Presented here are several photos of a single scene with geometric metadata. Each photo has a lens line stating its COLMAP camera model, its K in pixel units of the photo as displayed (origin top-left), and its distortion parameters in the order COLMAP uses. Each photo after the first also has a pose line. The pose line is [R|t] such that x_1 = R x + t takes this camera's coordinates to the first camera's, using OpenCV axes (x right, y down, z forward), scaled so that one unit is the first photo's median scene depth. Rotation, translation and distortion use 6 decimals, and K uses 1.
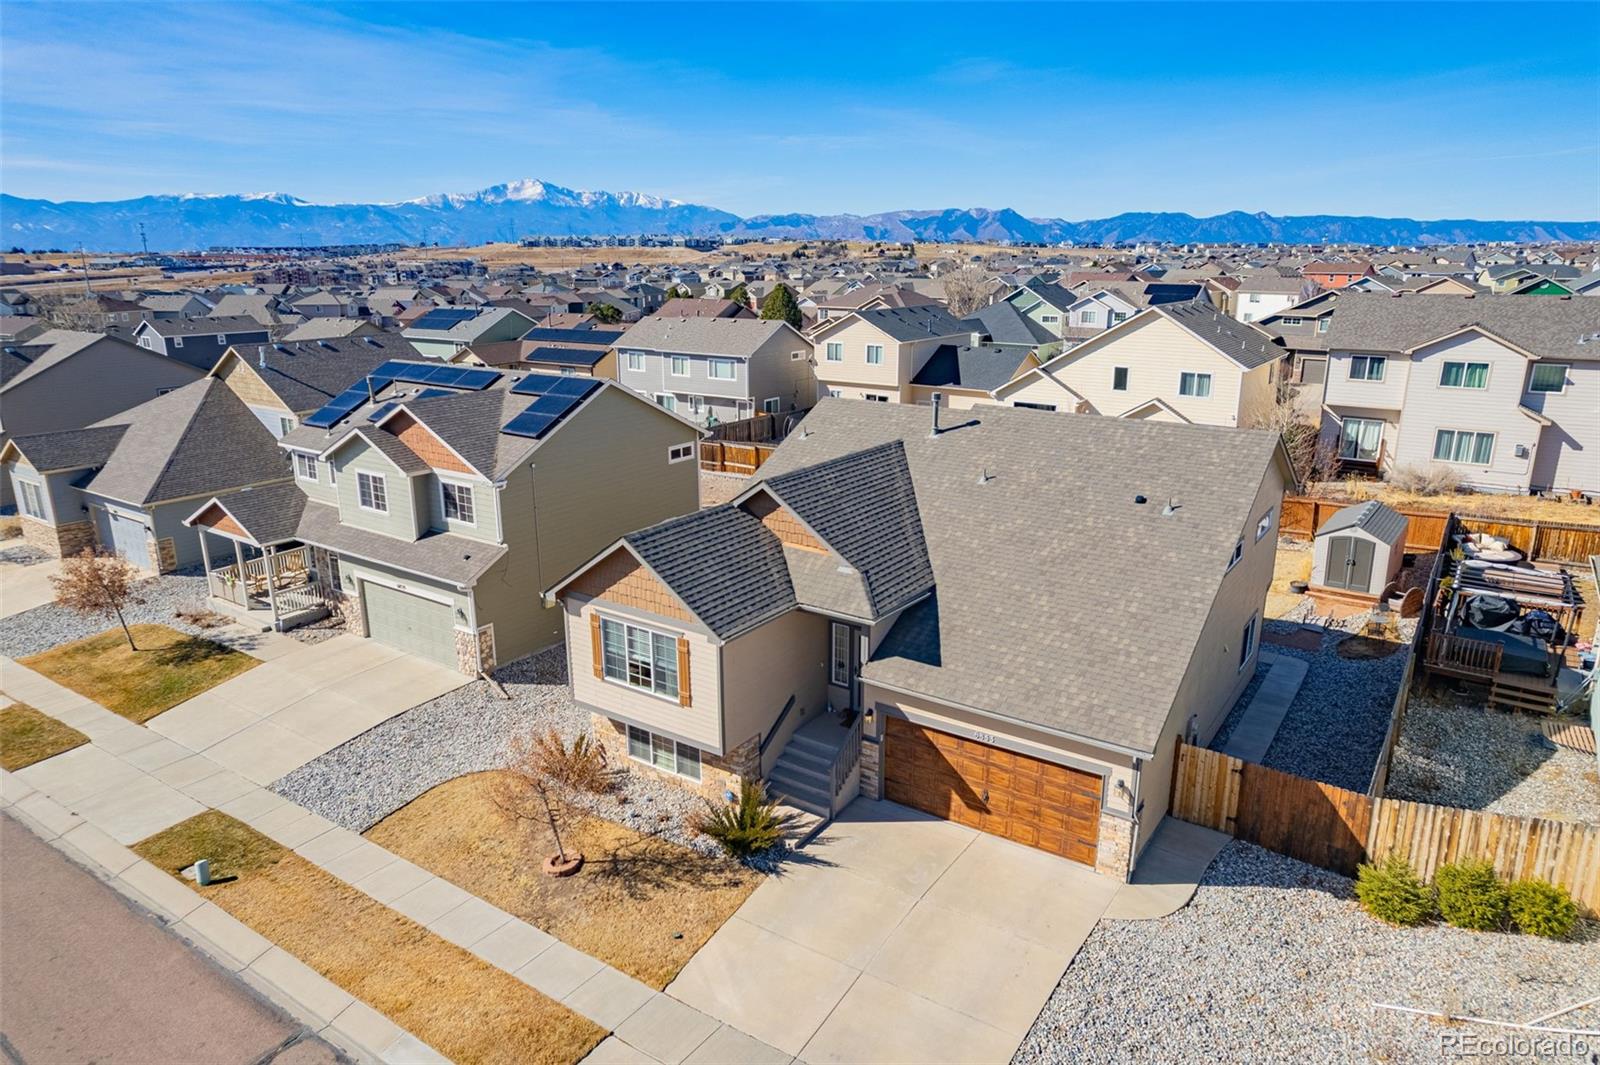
lens RADIAL K [[1046.0, 0, 790.5], [0, 1046.0, 532.4], [0, 0, 1]] dist [-0.064634, 0.067279]
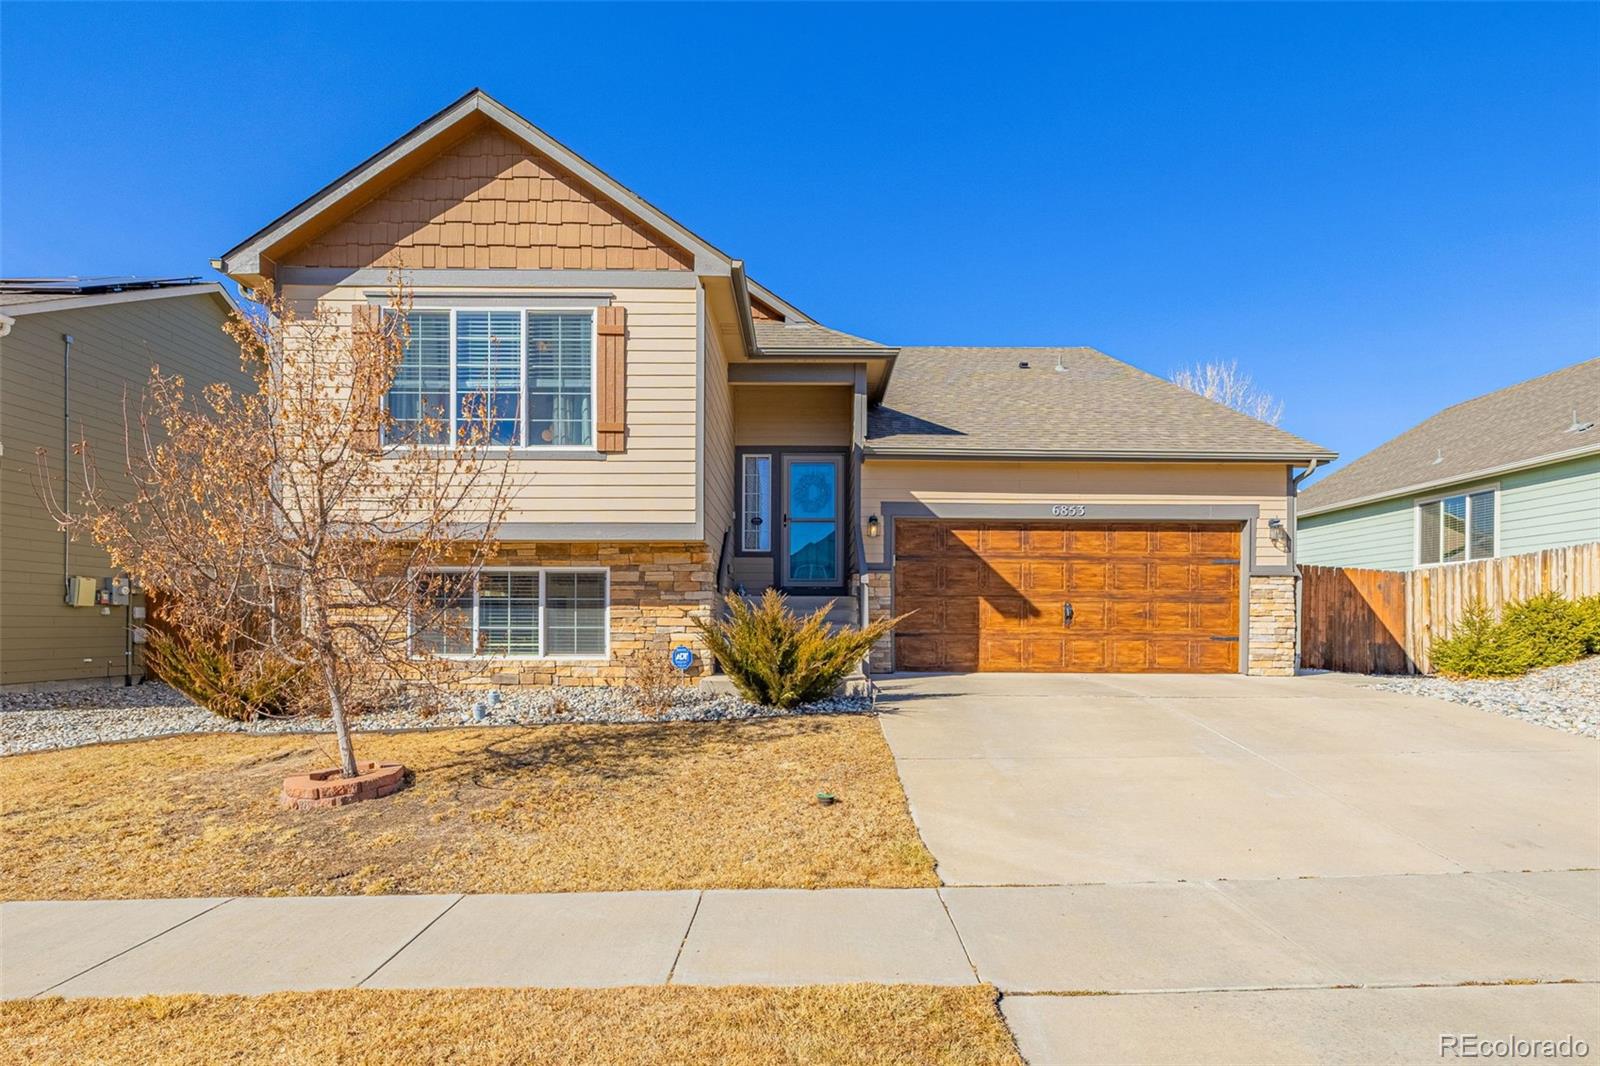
lens RADIAL K [[807.5, 0, 800.1], [0, 807.5, 624.1], [0, 0, 1]] dist [0.004875, -0.000925]
pose [[0.816176, 0.012922, 0.577658, -0.241508], [0.145939, 0.962725, -0.227733, 0.336293], [-0.559069, 0.270173, 0.783868, 0.654748]]
